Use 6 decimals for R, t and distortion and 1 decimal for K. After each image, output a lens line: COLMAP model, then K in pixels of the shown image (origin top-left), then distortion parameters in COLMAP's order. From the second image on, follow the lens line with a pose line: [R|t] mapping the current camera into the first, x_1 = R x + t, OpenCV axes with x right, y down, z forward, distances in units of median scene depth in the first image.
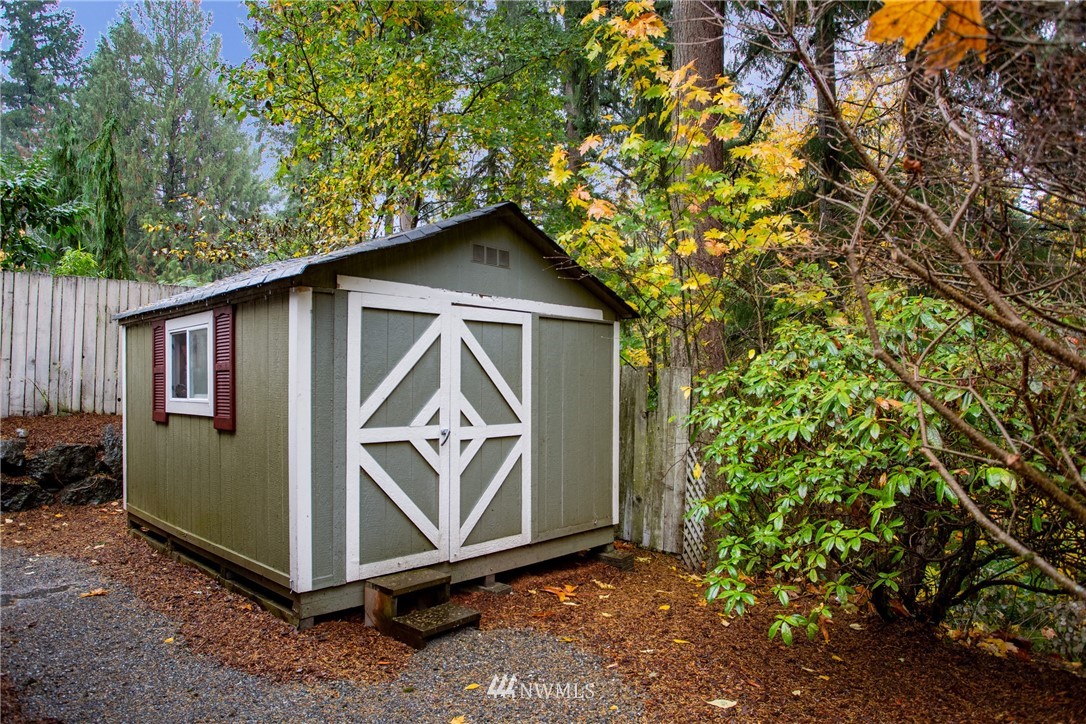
lens RADIAL K [[698.1, 0, 543.0], [0, 698.1, 362.0], [0, 0, 1]] dist [-0.000706, 0.000062]
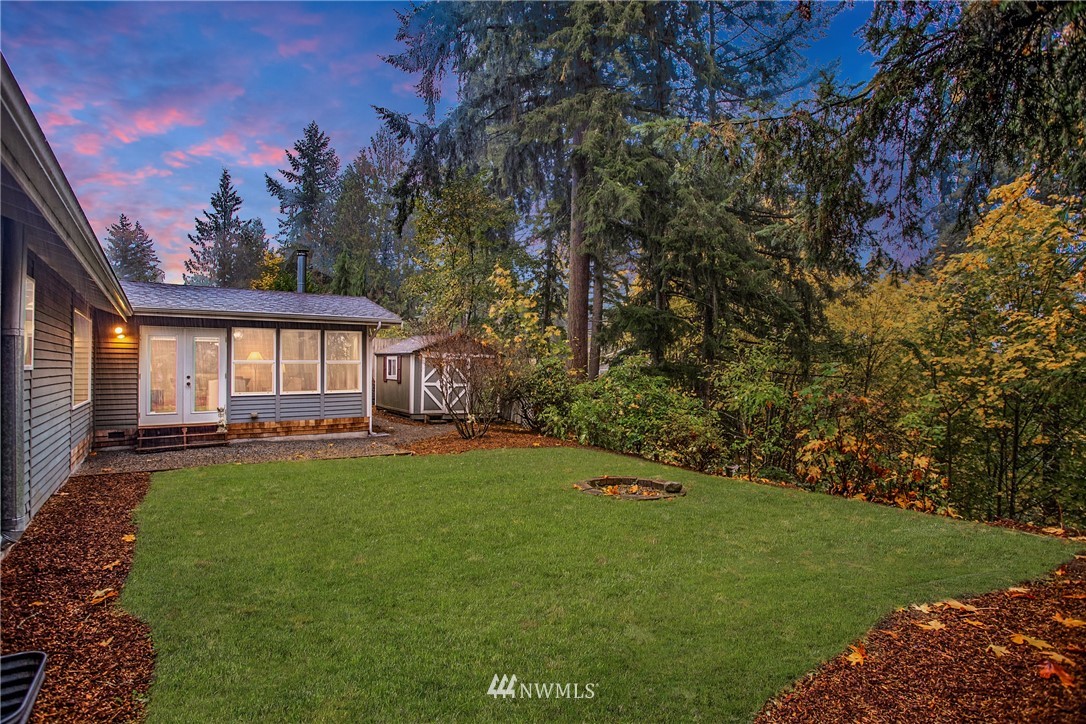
lens RADIAL K [[575.4, 0, 543.0], [0, 575.4, 362.0], [0, 0, 1]] dist [0.000308, 0.000191]
pose [[0.976614, 0.023225, -0.213740, 1.246722], [-0.019487, 0.999618, 0.019577, -0.128460], [0.214114, -0.014954, 0.976694, -2.435872]]
